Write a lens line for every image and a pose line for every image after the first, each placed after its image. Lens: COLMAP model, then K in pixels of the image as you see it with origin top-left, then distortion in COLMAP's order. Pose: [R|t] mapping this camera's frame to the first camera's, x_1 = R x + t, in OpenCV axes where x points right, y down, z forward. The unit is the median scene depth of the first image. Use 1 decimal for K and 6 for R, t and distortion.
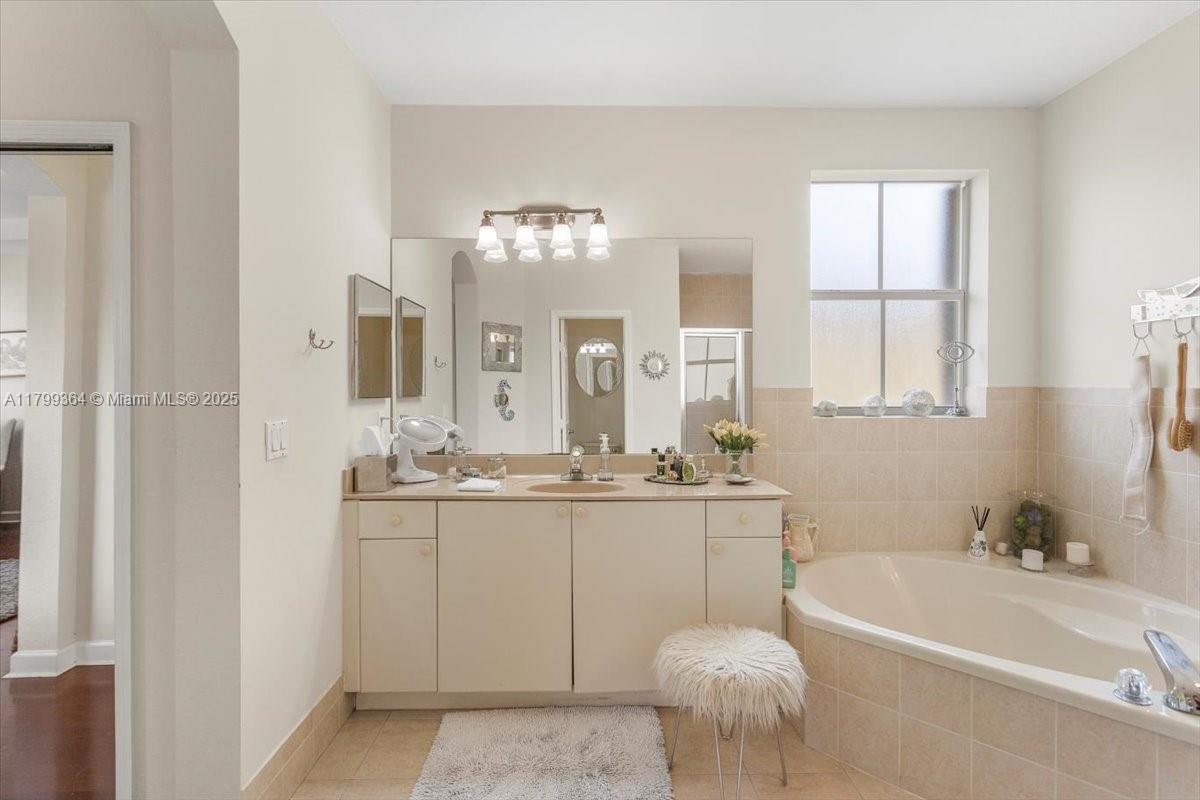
lens RADIAL K [[525.4, 0, 600.5], [0, 525.4, 382.4], [0, 0, 1]] dist [-0.000213, -0.000100]
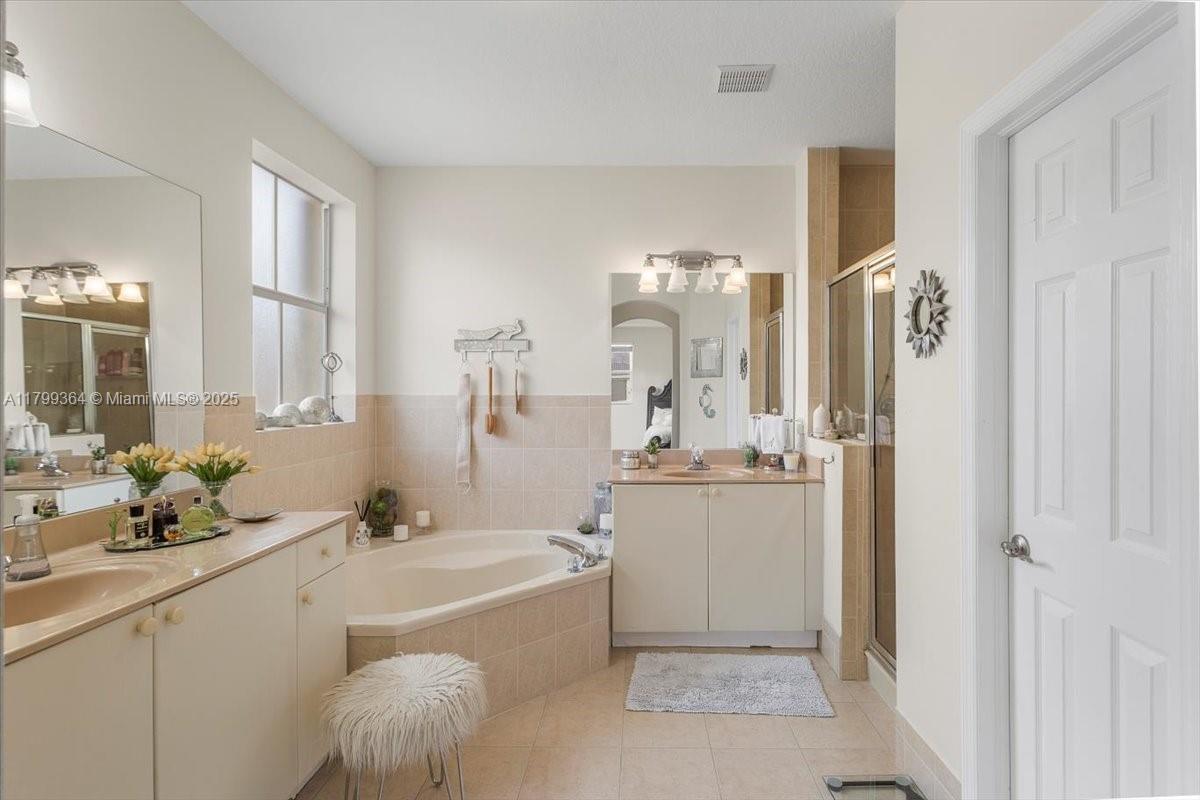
lens RADIAL K [[571.2, 0, 596.4], [0, 571.2, 388.2], [0, 0, 1]] dist [0.001165, 0.000220]
pose [[0.148043, 0.011010, 0.988920, -0.450159], [-0.002860, 0.999939, -0.010705, 0.007031], [-0.988977, -0.001243, 0.148066, 0.336533]]
